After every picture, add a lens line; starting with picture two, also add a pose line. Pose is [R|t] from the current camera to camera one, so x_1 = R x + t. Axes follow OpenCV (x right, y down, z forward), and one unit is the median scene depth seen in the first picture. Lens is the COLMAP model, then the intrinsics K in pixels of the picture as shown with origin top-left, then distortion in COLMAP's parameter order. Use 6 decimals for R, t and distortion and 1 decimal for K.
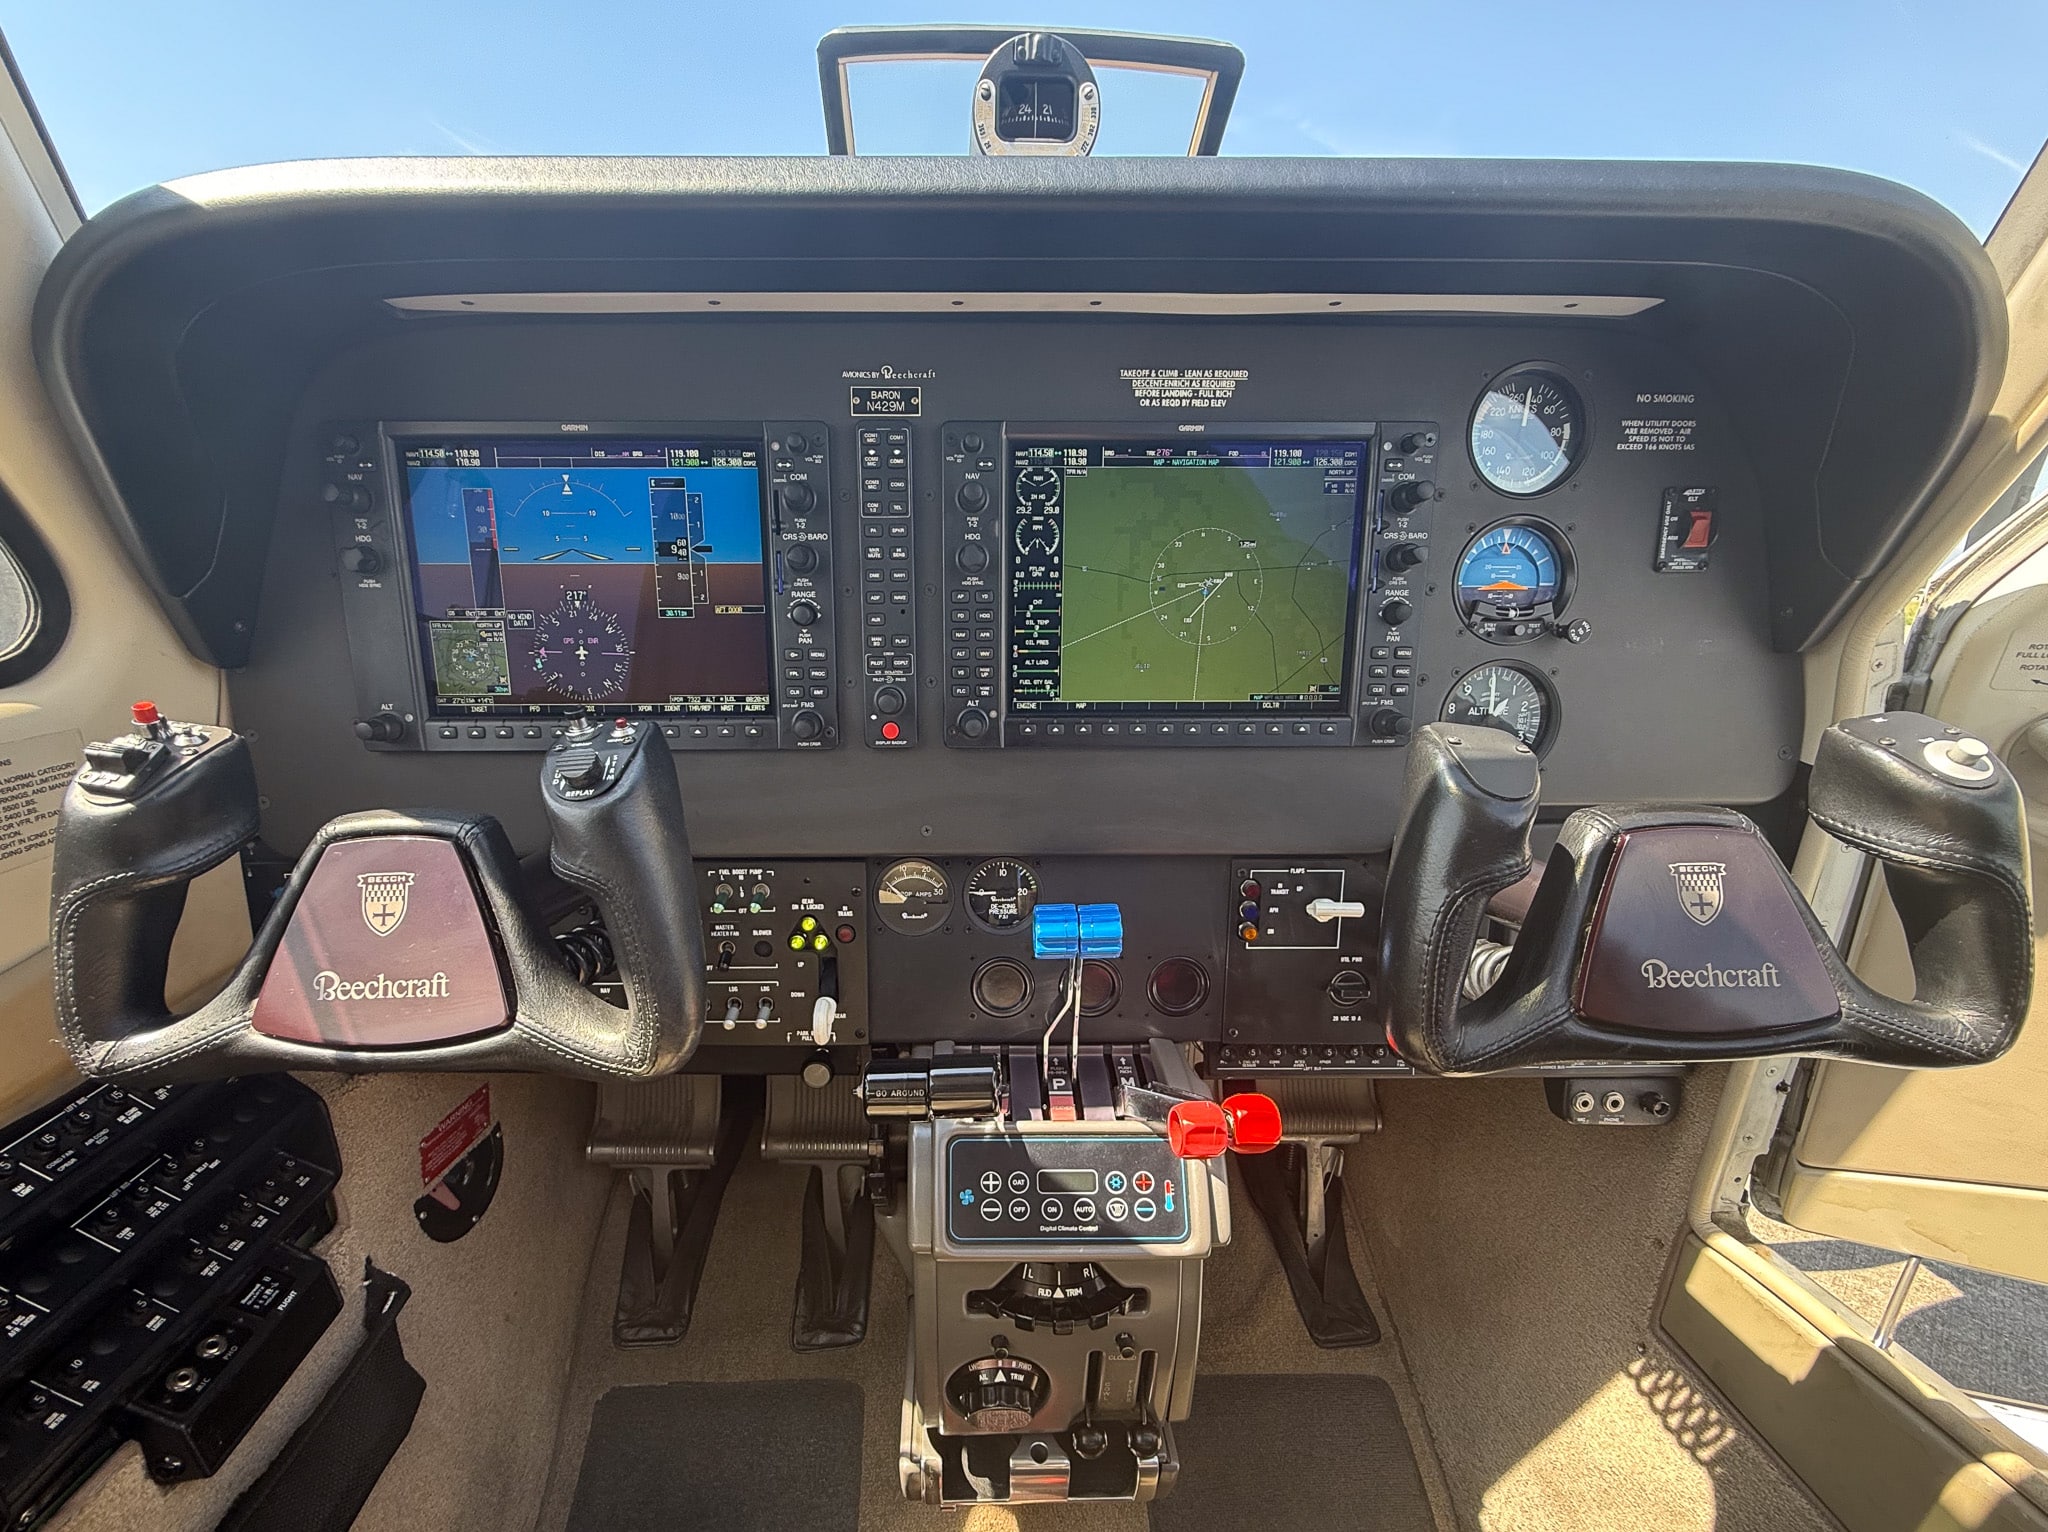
lens RADIAL K [[921.2, 0, 966.3], [0, 921.2, 850.4], [0, 0, 1]] dist [-0.000059, 0.000418]
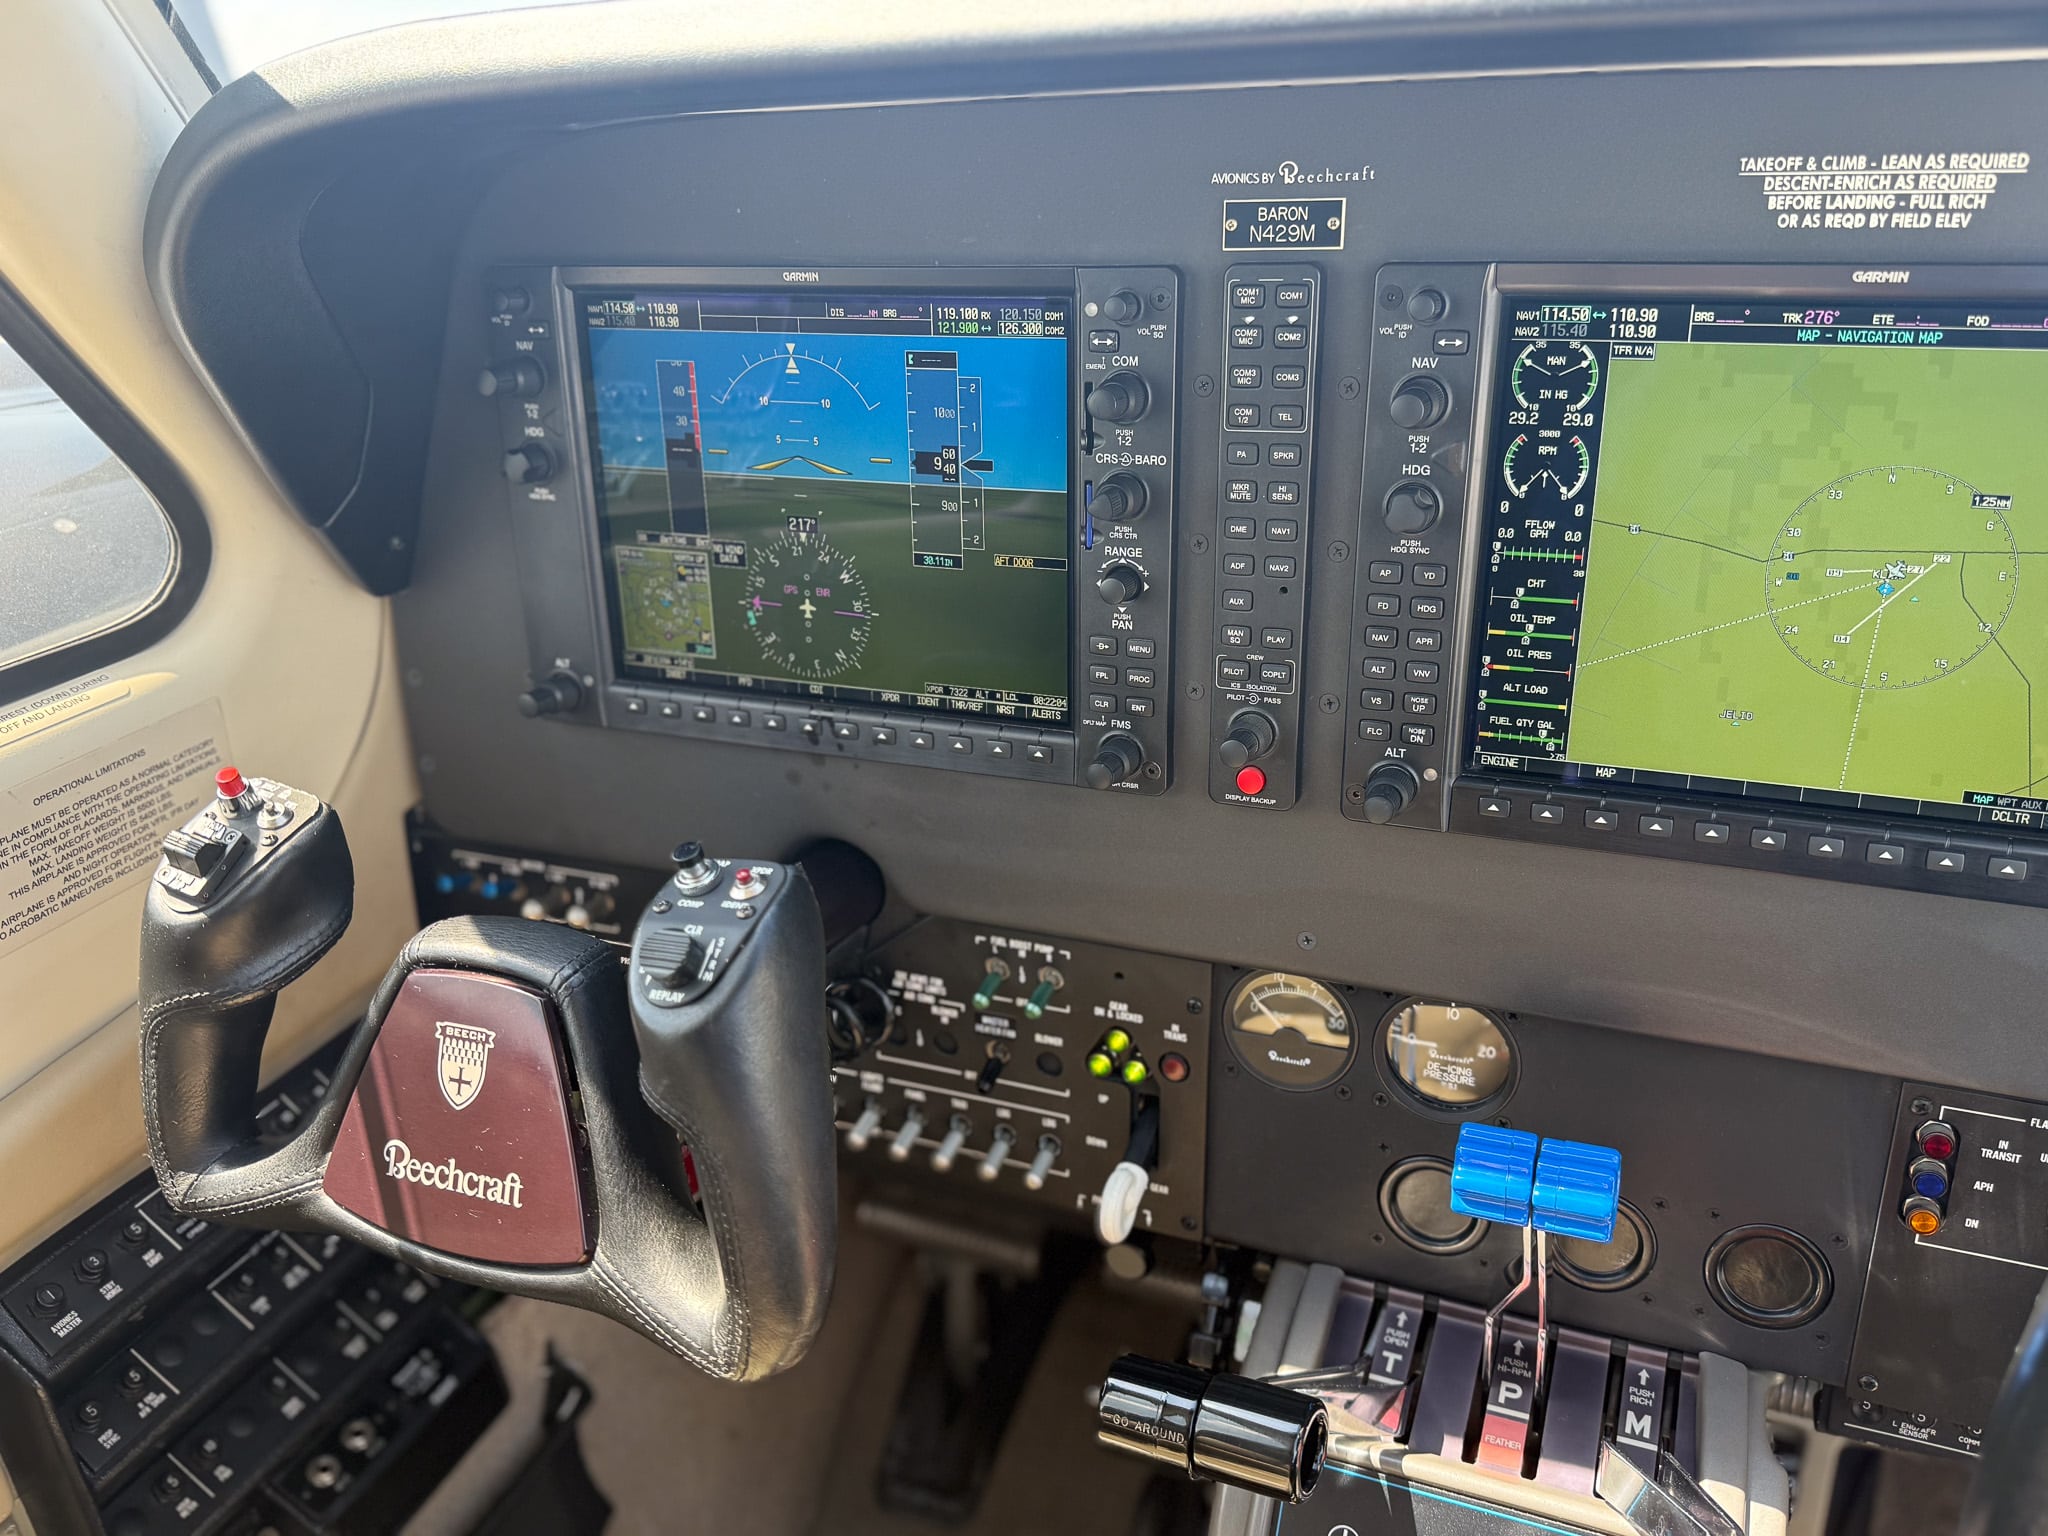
lens RADIAL K [[1611.2, 0, 1010.9], [0, 1611.2, 783.5], [0, 0, 1]] dist [0.190042, -0.449728]
pose [[0.913716, 0.123949, -0.386987, 0.183704], [-0.074657, 0.987338, 0.139965, -0.266418], [0.399436, -0.098997, 0.911400, -0.014717]]
